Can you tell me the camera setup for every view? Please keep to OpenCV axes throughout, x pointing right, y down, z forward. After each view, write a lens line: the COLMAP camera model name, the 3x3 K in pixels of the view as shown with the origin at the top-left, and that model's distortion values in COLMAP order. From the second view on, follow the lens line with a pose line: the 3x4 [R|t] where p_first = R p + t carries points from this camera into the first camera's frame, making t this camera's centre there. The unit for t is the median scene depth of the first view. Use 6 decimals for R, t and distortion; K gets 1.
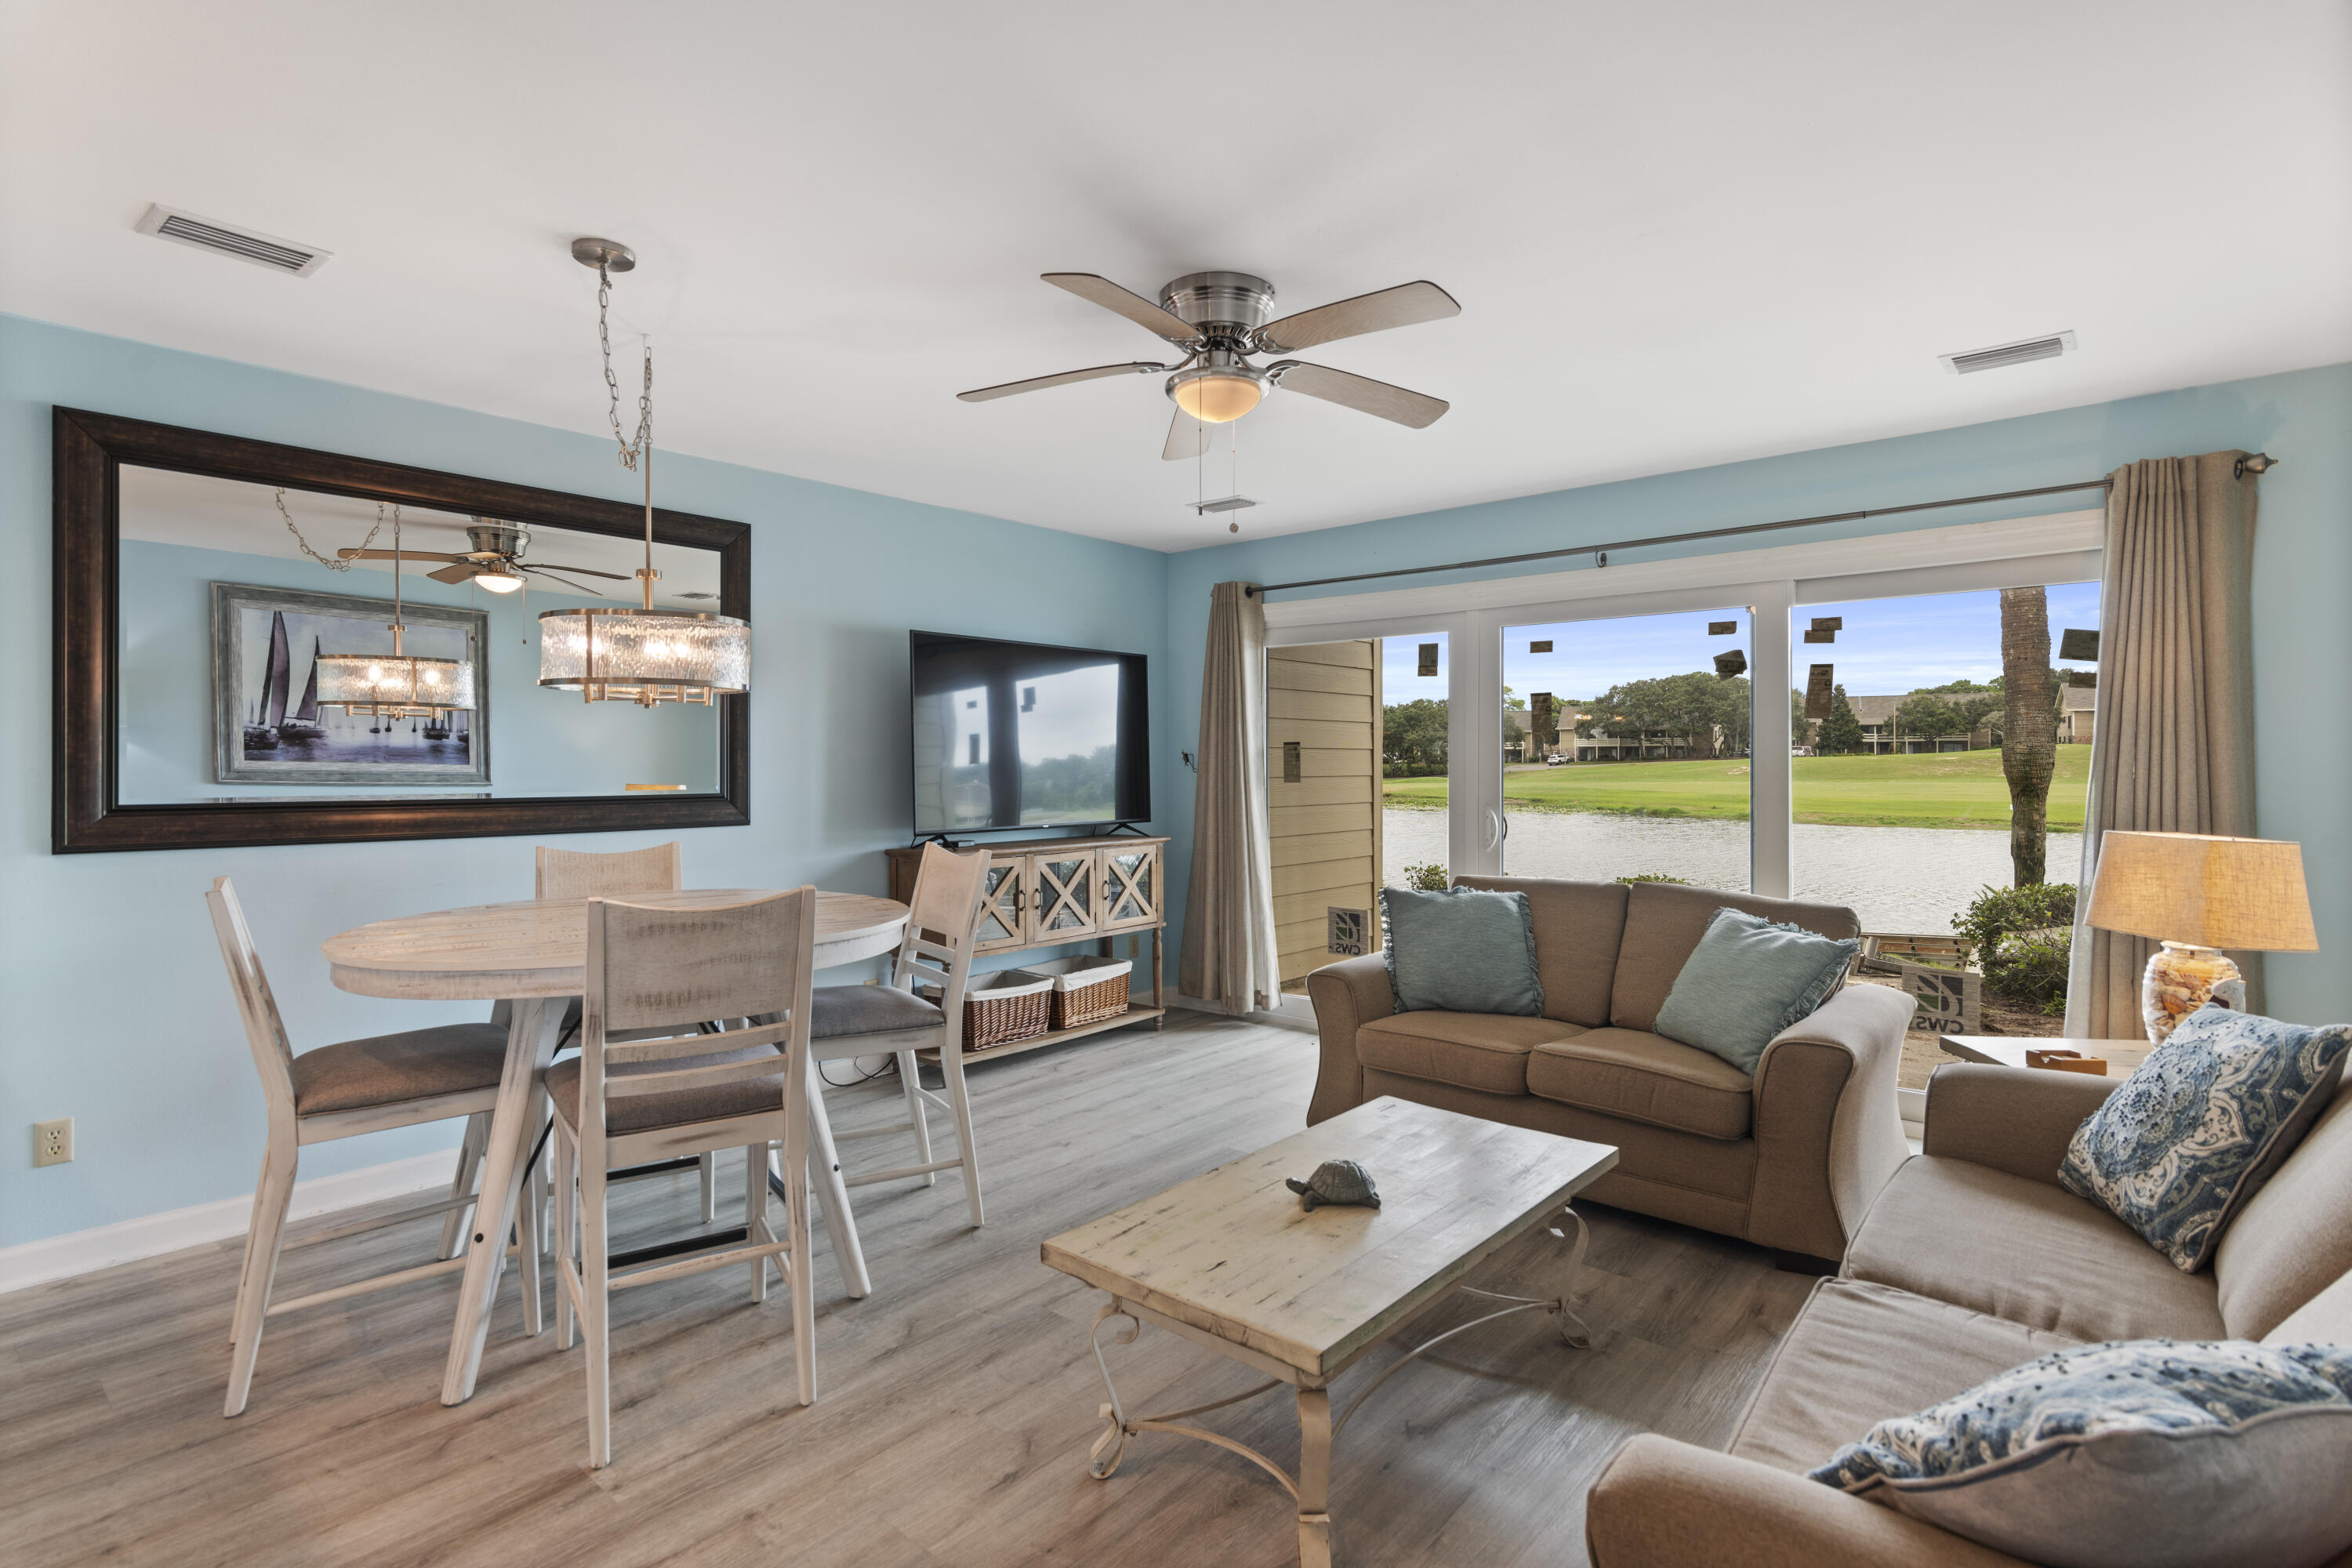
lens RADIAL K [[1138.0, 0, 1210.5], [0, 1138.0, 743.1], [0, 0, 1]] dist [0.005752, -0.002323]
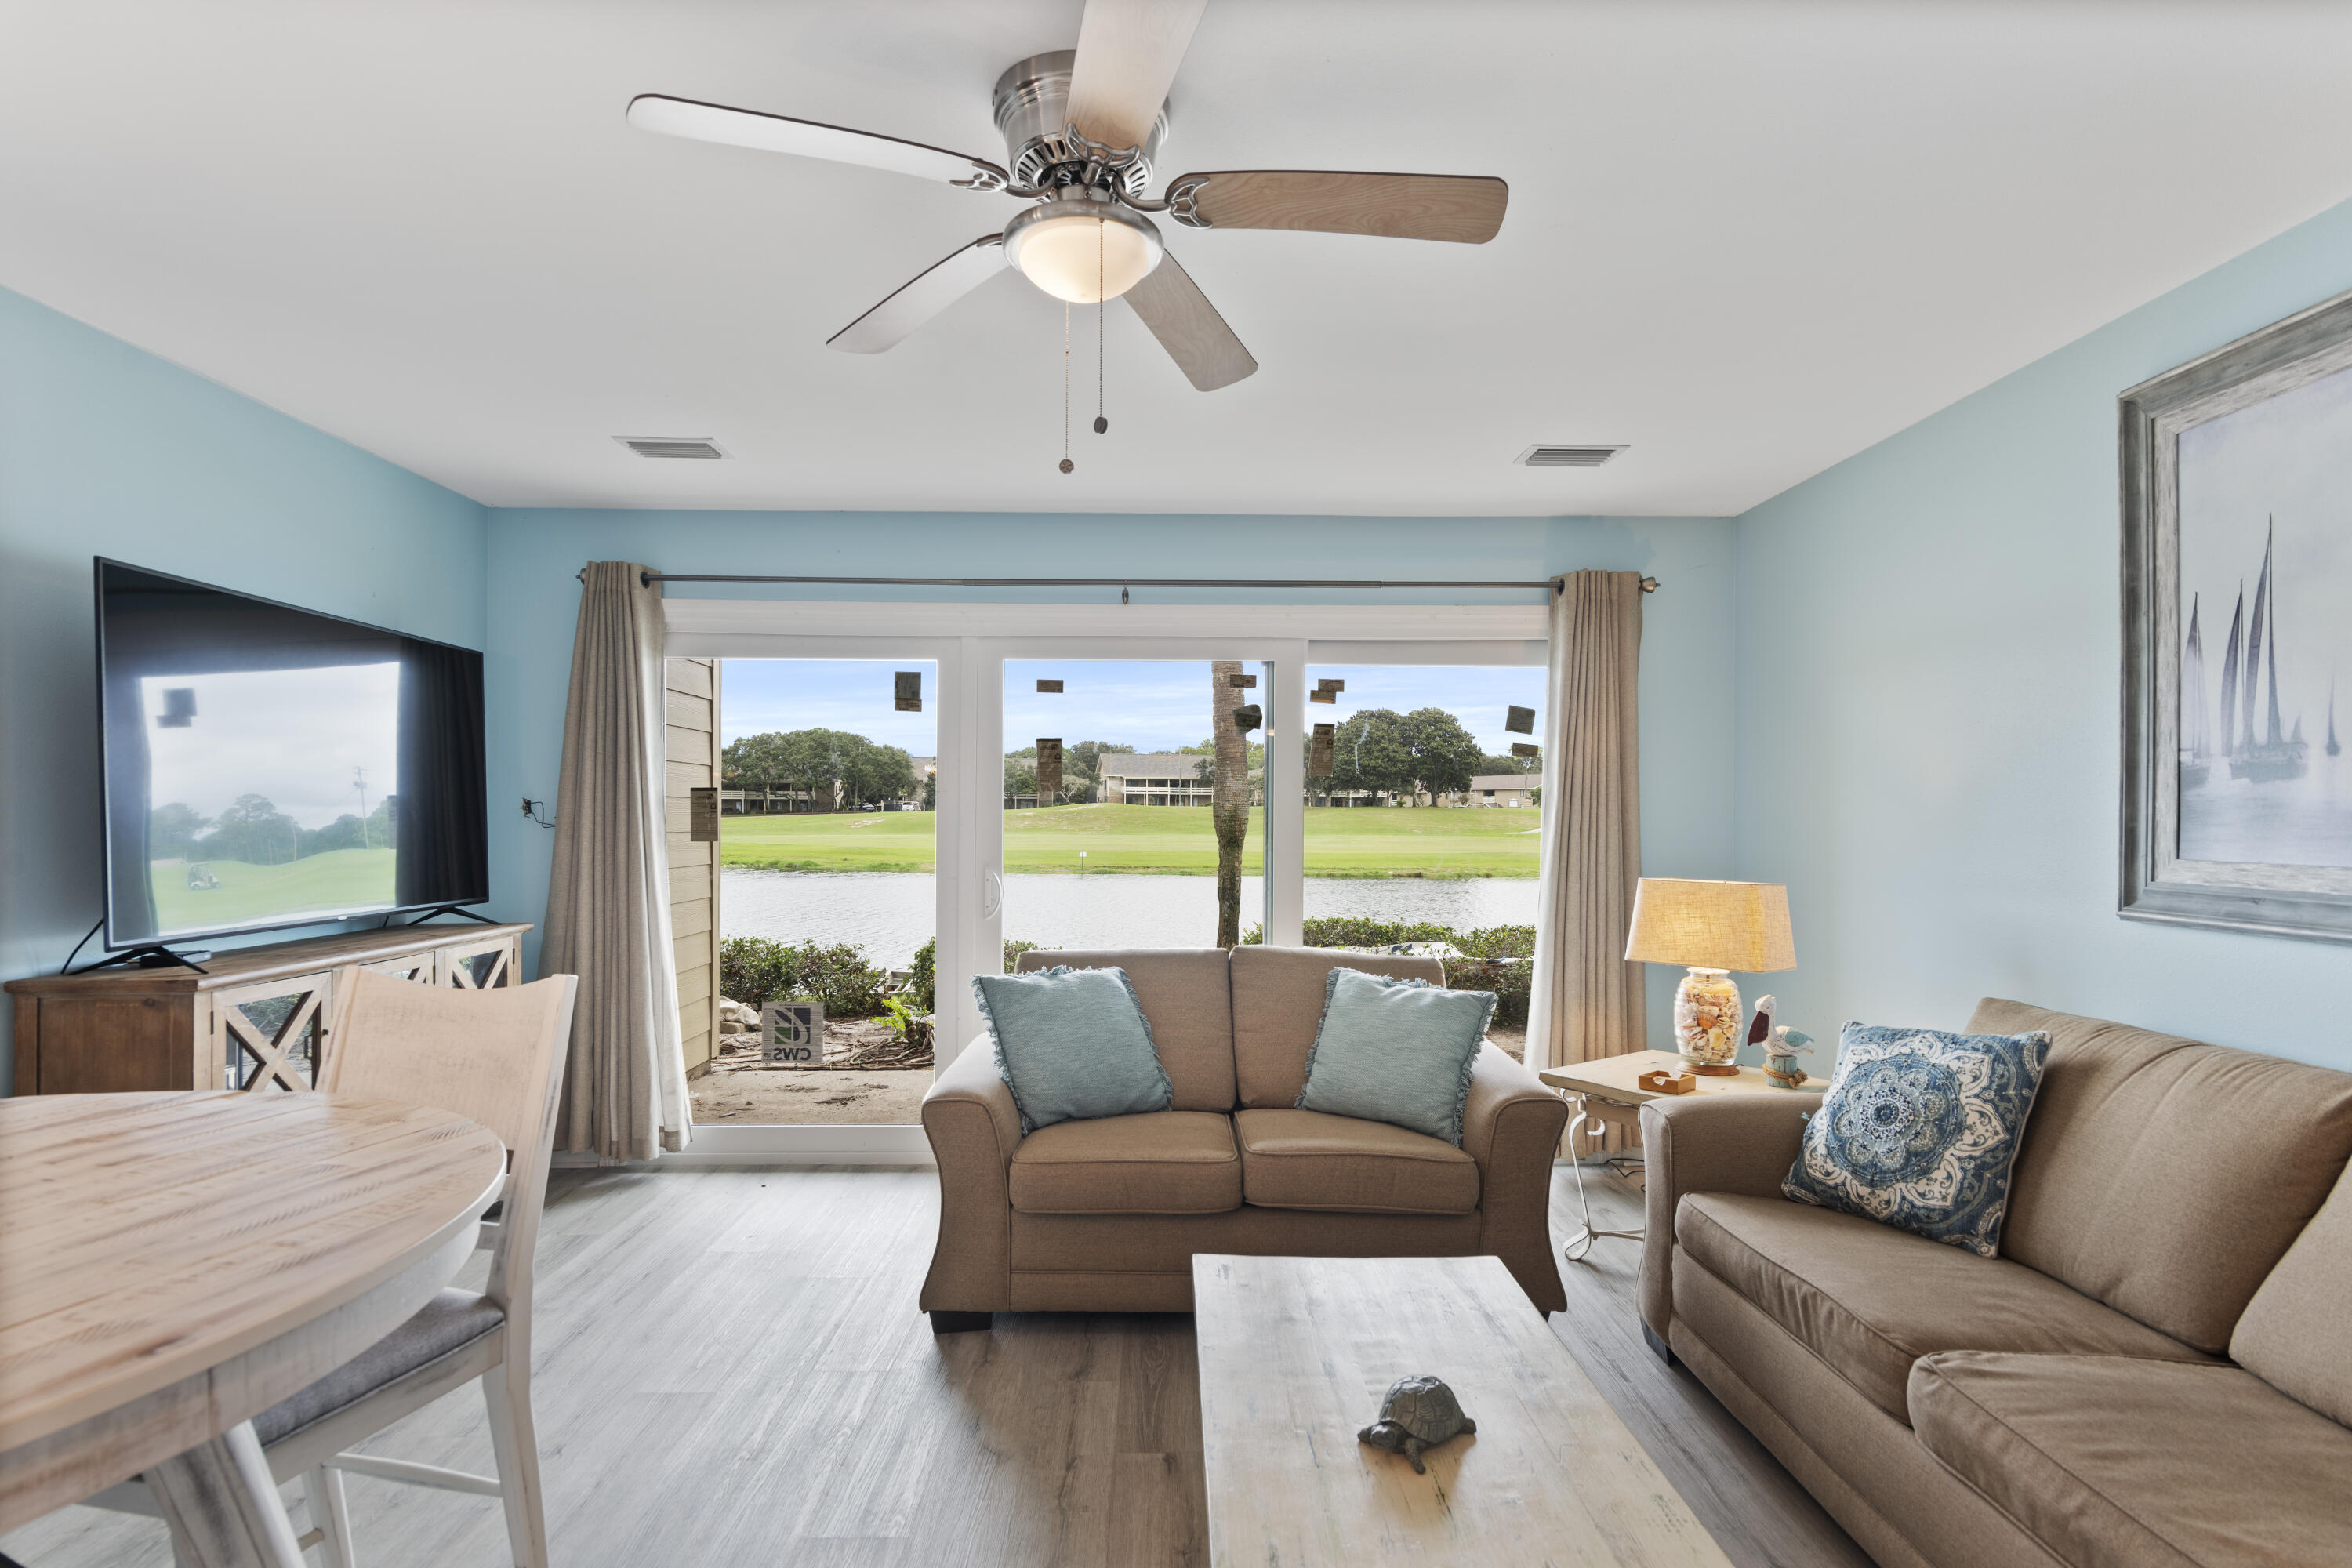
lens RADIAL K [[1138.0, 0, 1150.4], [0, 1138.0, 810.6], [0, 0, 1]] dist [0.005752, -0.002323]
pose [[0.756879, 0.008943, 0.653493, -0.278715], [-0.017277, 0.999831, 0.006328, 0.006525], [-0.653326, -0.016080, 0.756906, 0.339500]]
